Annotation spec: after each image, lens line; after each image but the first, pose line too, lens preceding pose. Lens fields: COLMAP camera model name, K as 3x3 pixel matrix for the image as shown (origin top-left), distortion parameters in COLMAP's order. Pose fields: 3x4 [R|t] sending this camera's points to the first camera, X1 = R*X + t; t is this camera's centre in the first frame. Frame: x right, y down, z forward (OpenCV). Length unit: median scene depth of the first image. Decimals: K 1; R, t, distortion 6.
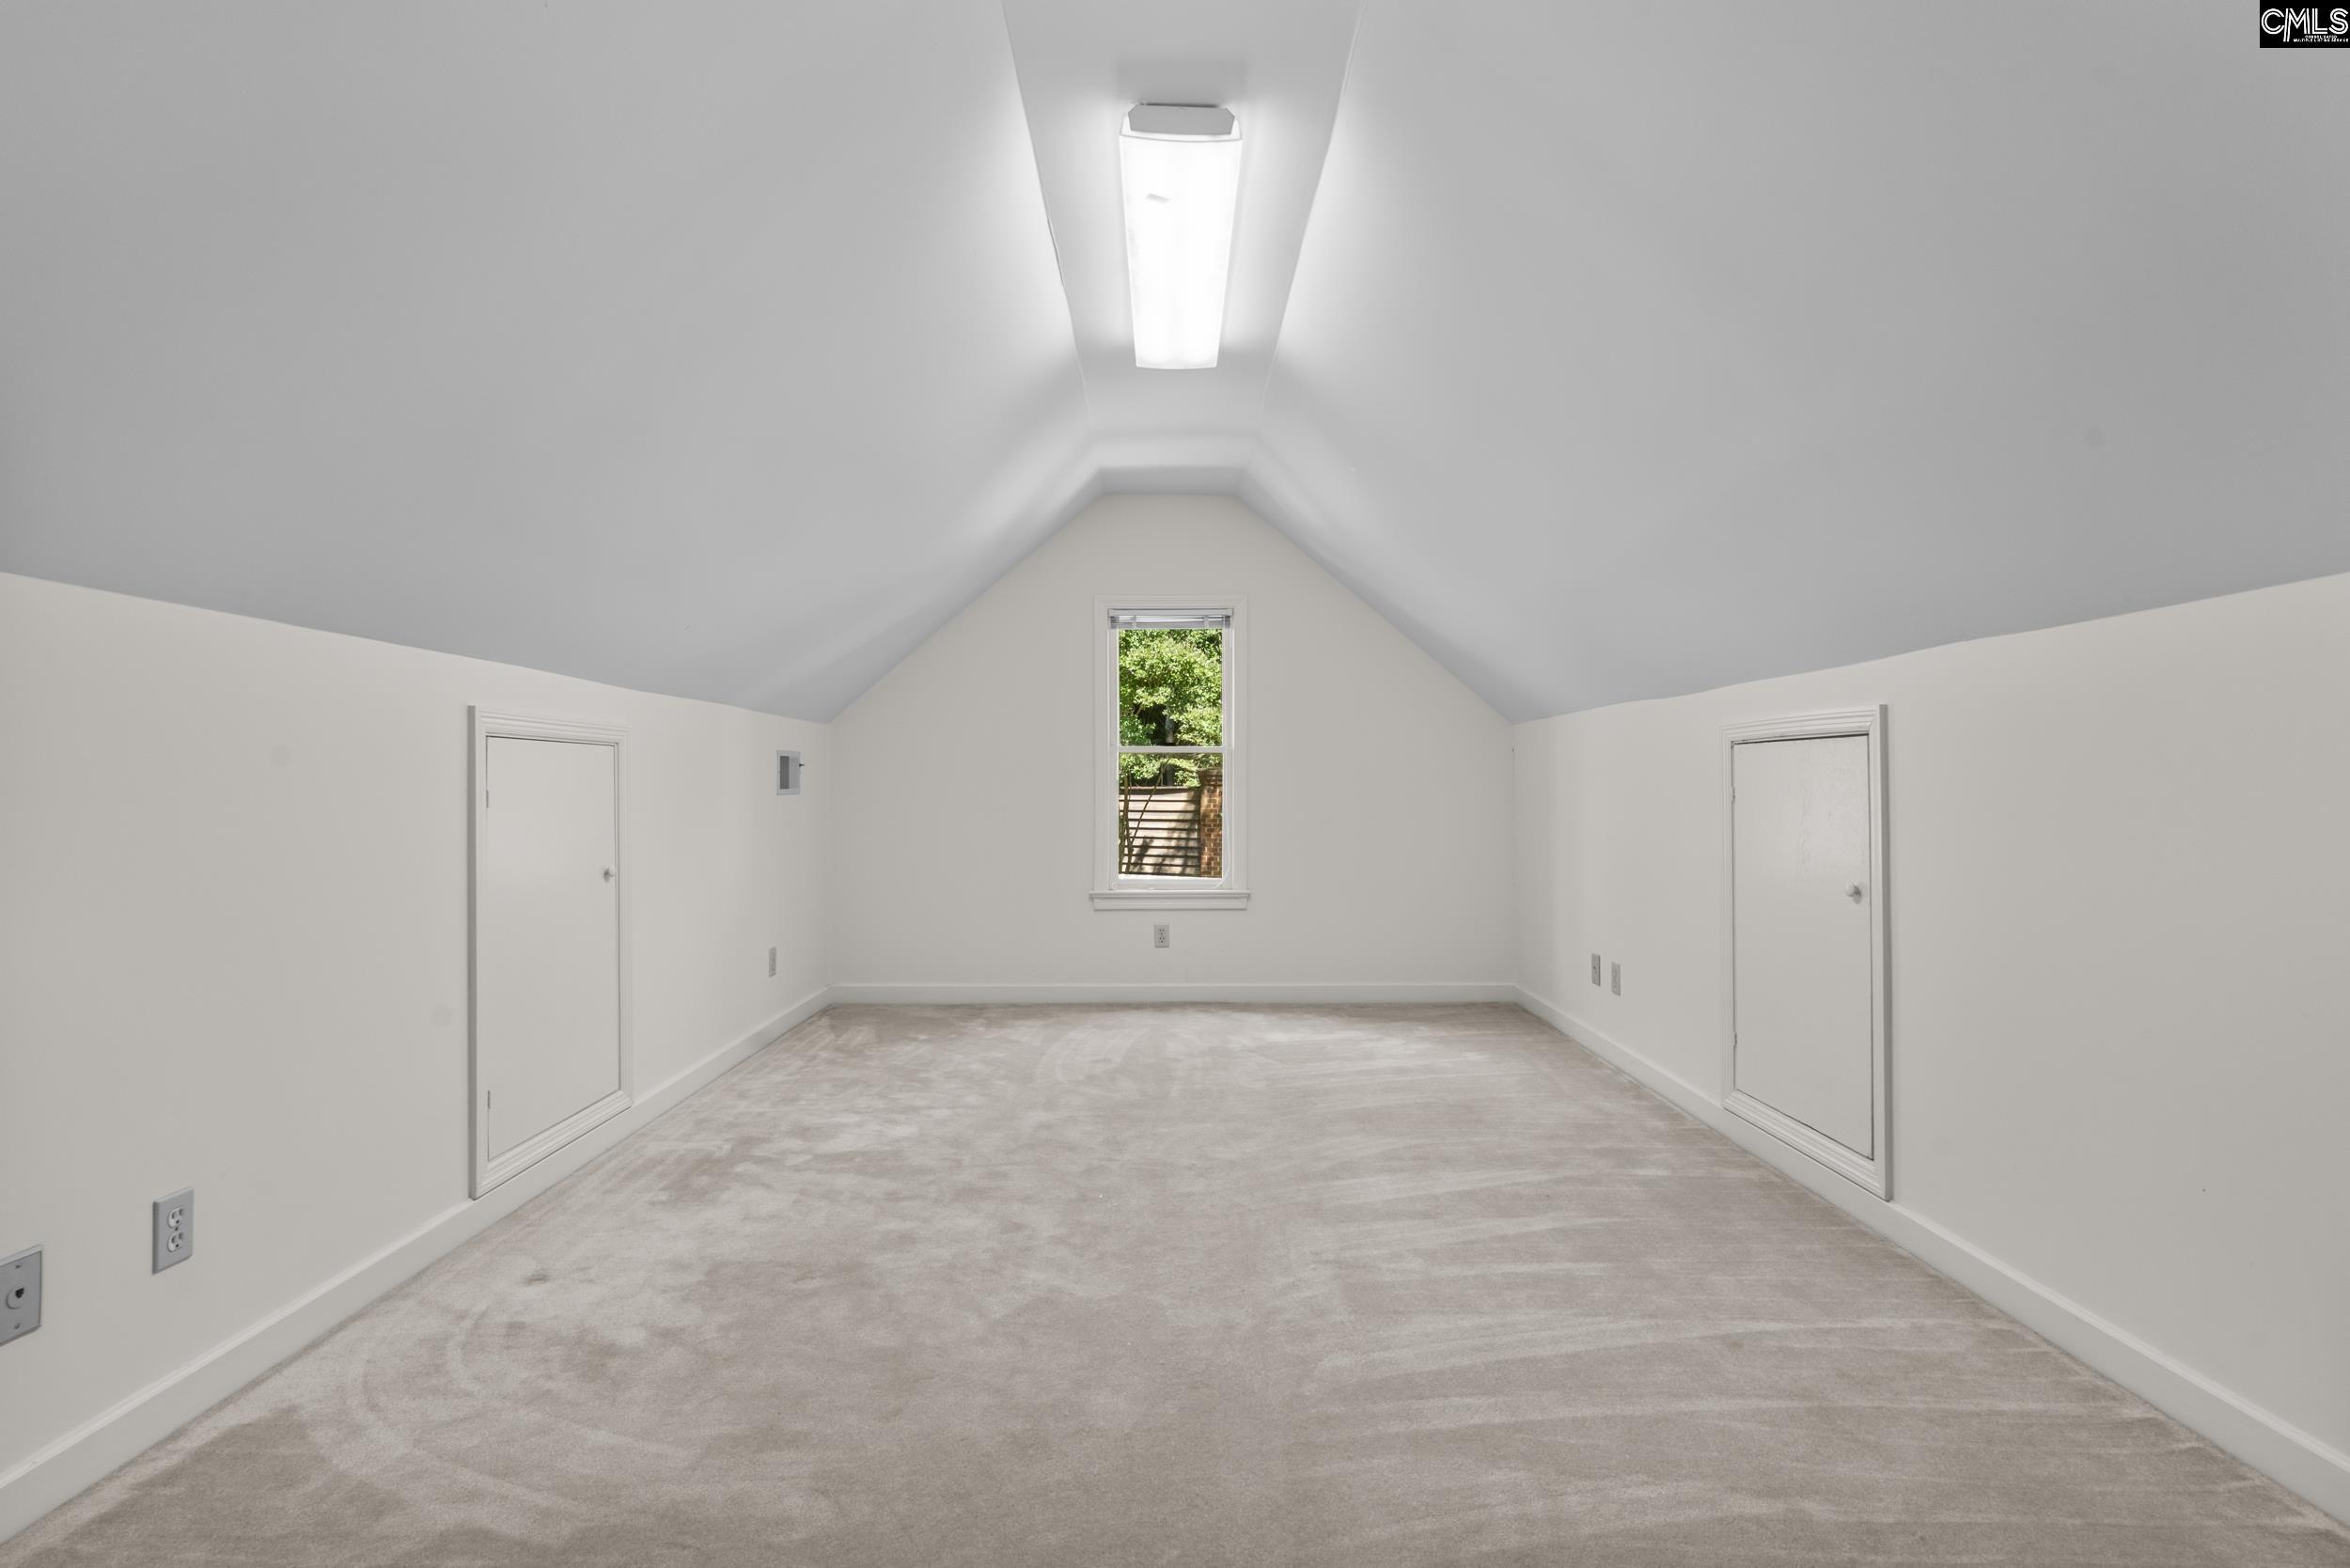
lens RADIAL K [[1087.6, 0, 1164.5], [0, 1087.6, 780.0], [0, 0, 1]] dist [-0.001377, -0.000095]
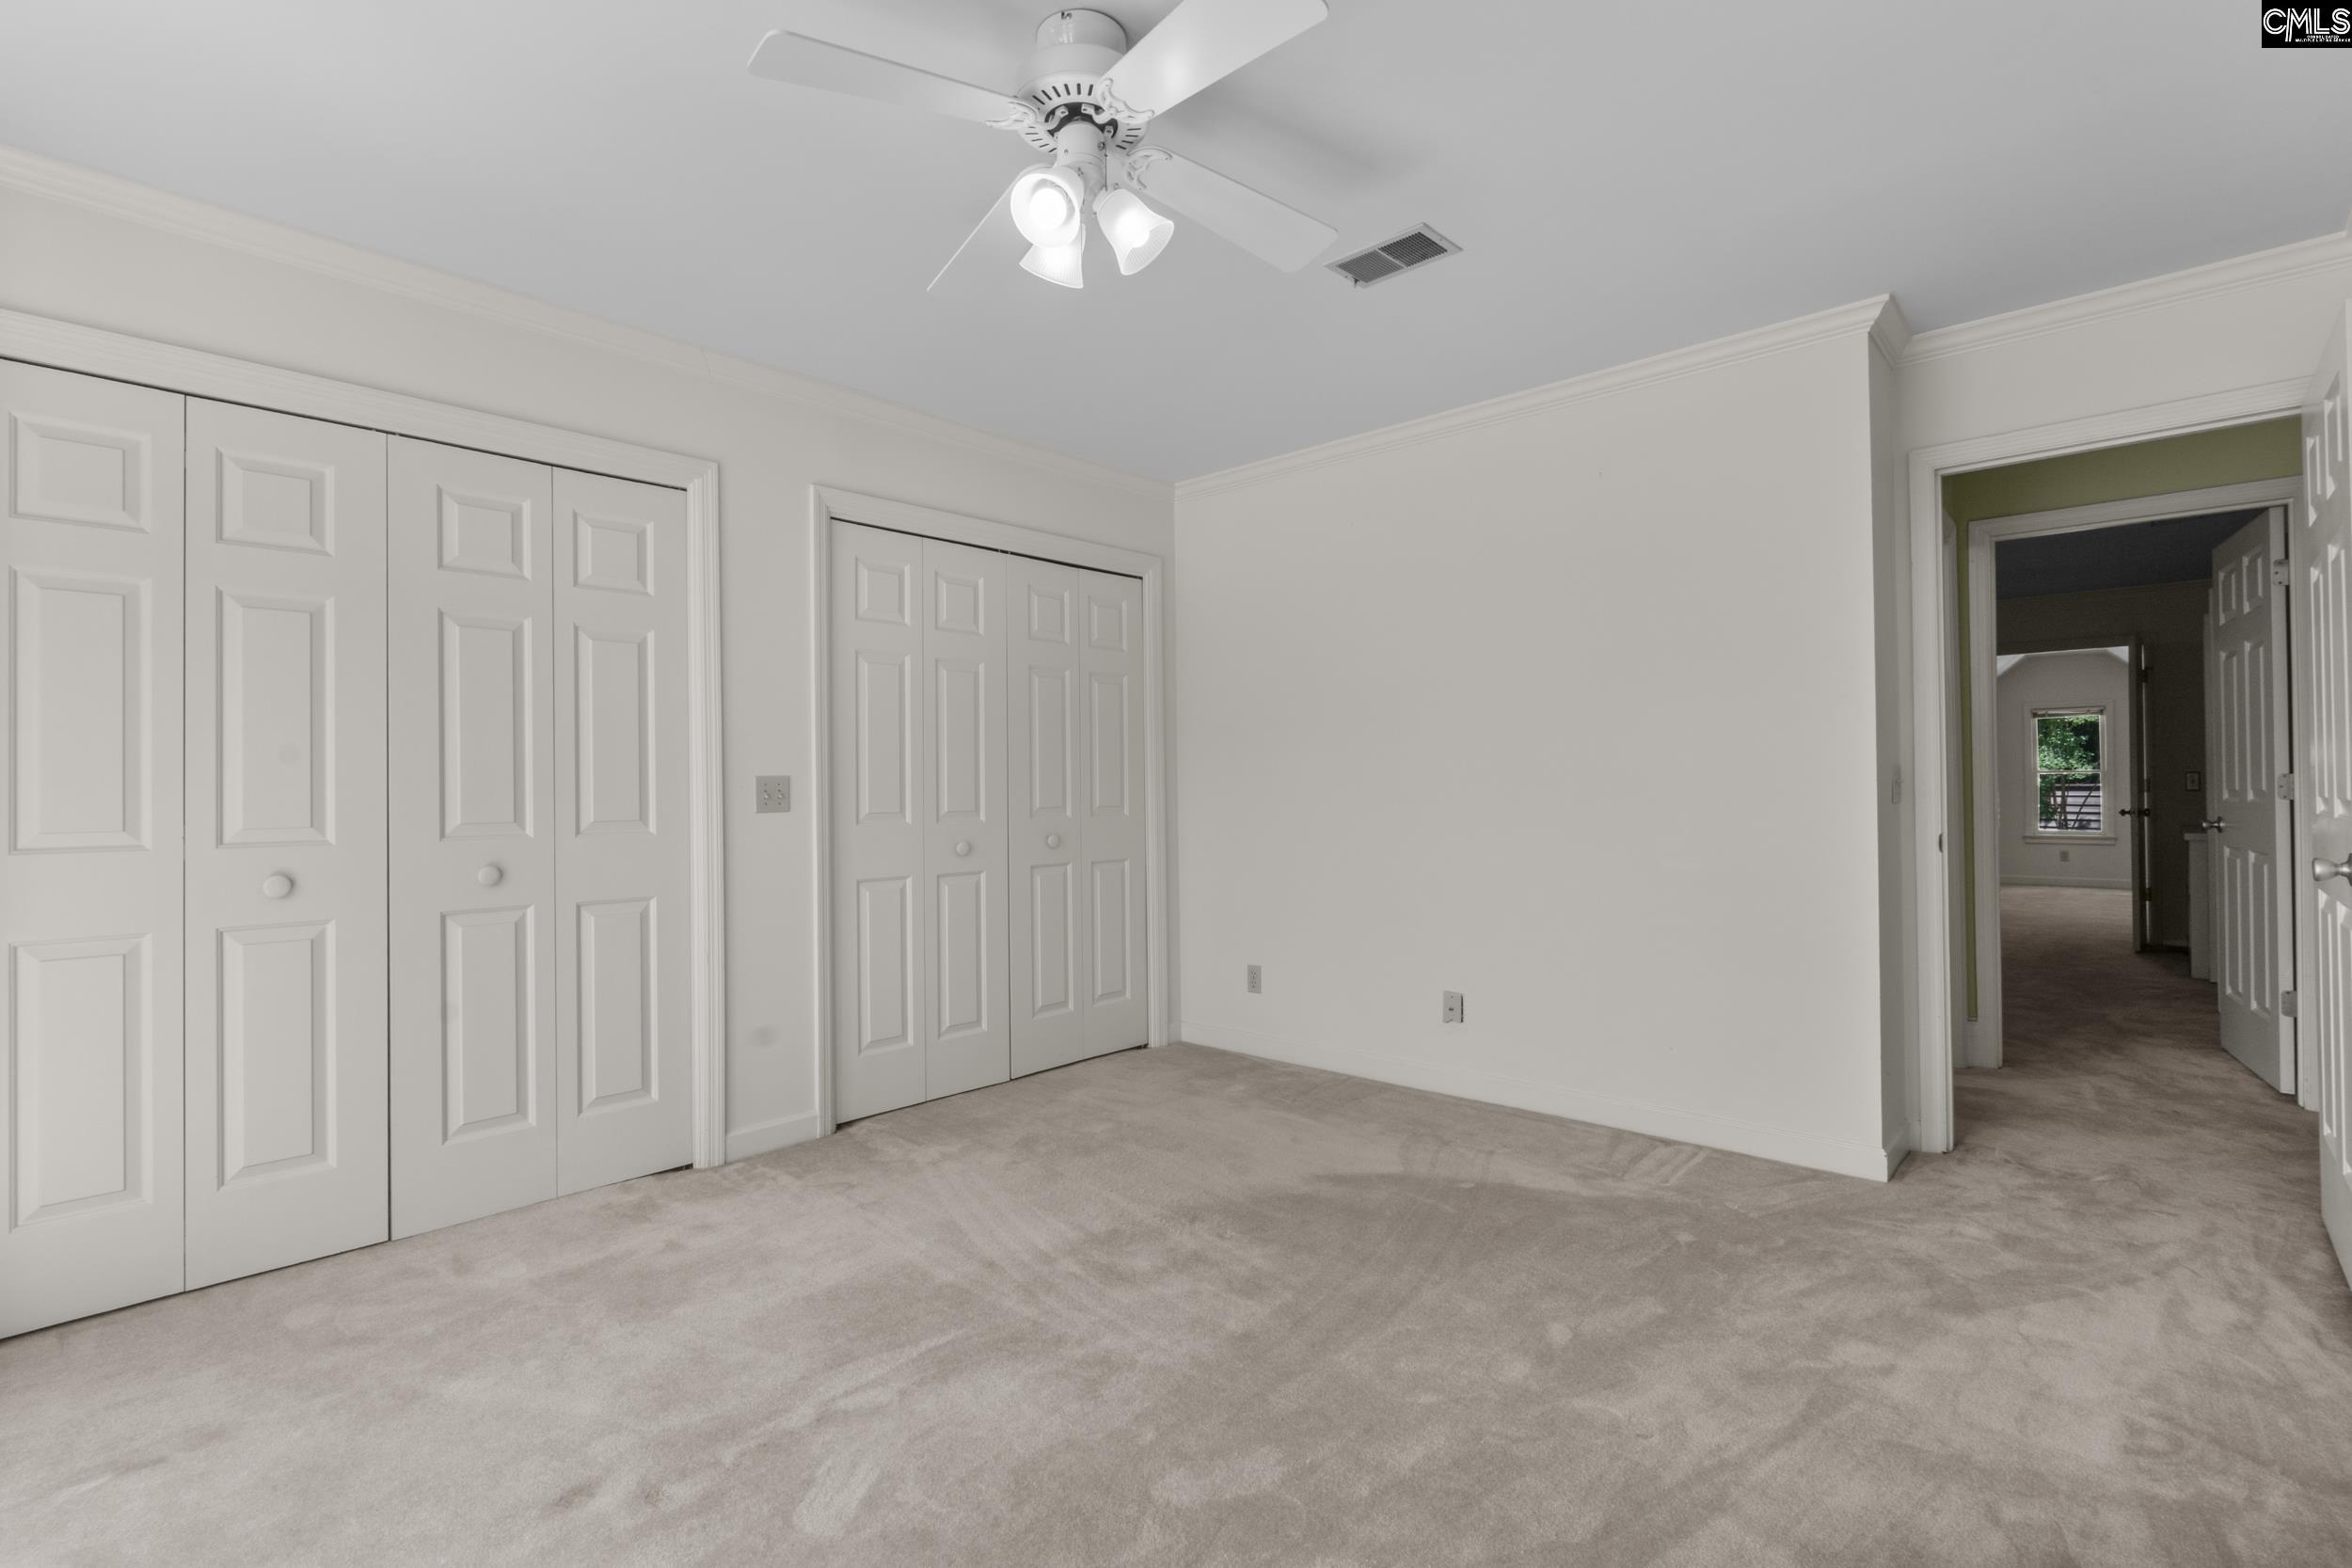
lens RADIAL K [[1088.4, 0, 1165.5], [0, 1088.4, 780.0], [0, 0, 1]] dist [-0.001377, -0.000095]
pose [[0.740539, -0.009576, -0.671945, 0.128977], [0.011601, 0.999932, -0.001464, -0.027230], [0.671913, -0.006711, 0.740599, -1.827309]]
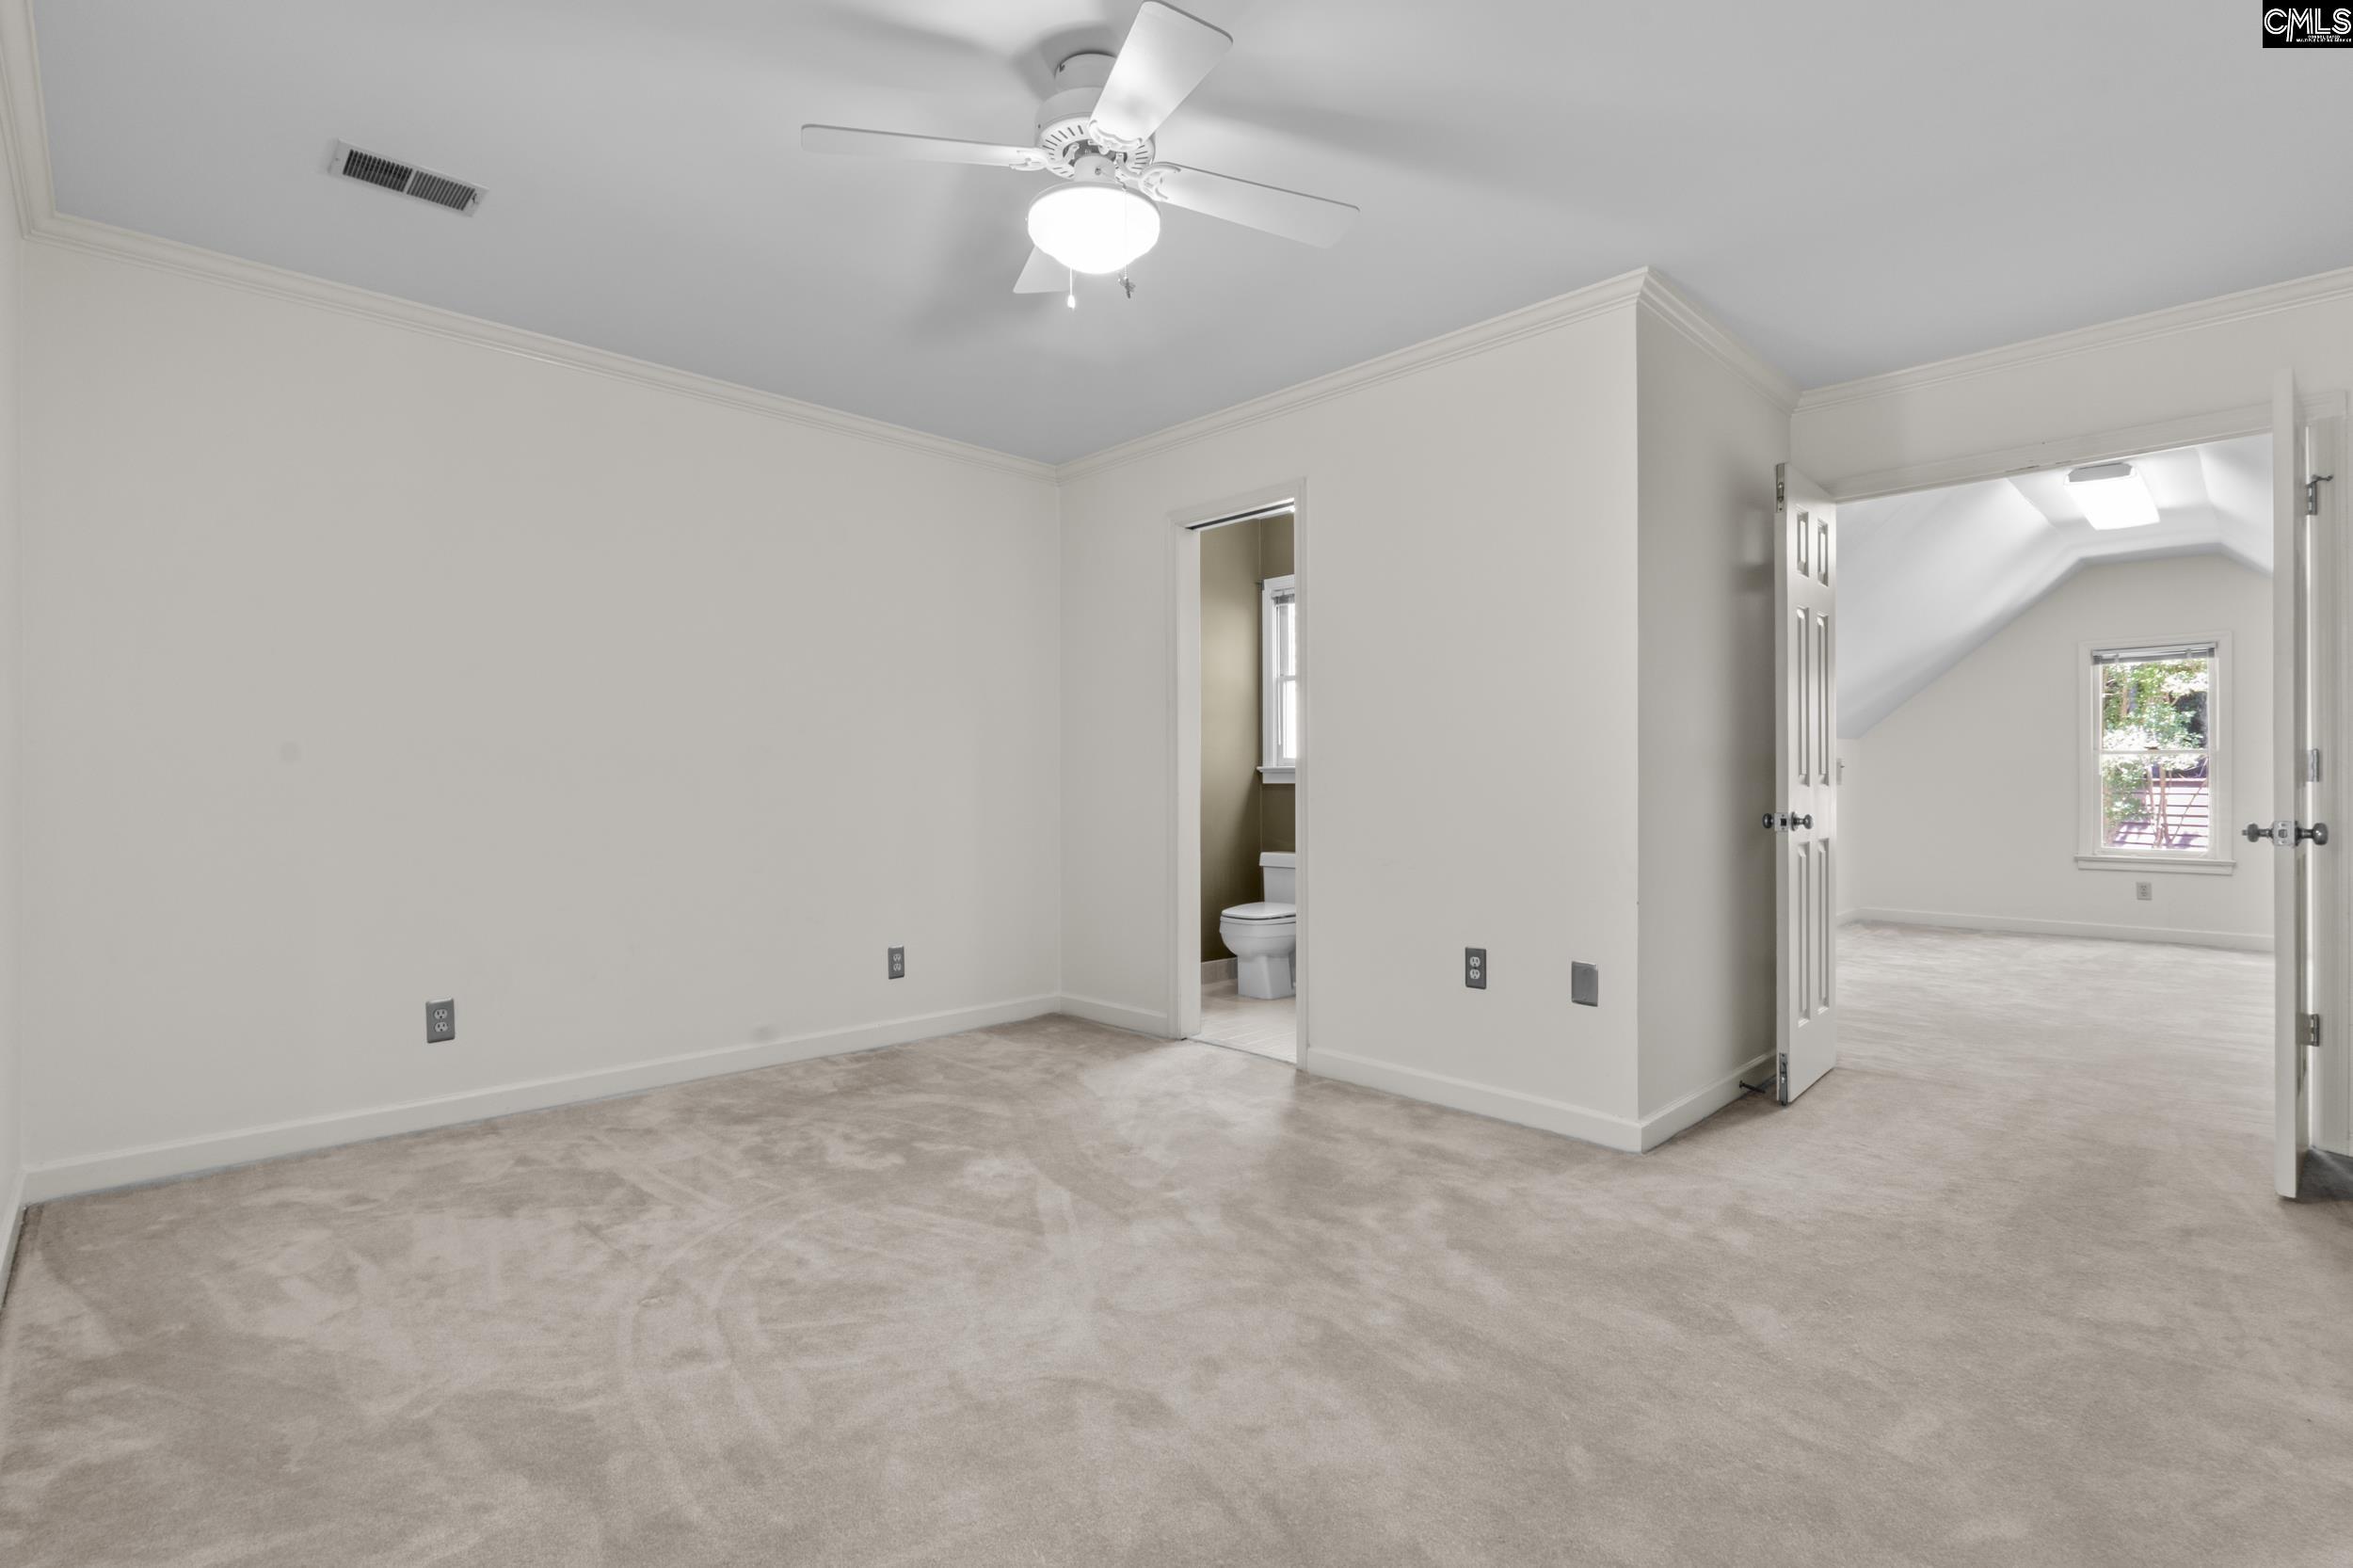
lens RADIAL K [[1088.9, 0, 1166.0], [0, 1088.9, 780.0], [0, 0, 1]] dist [-0.001377, -0.000095]
pose [[0.700416, 0.004076, -0.713723, 0.108732], [0.002554, 0.999963, 0.008218, -0.007058], [0.713730, -0.007579, 0.700379, -0.790434]]
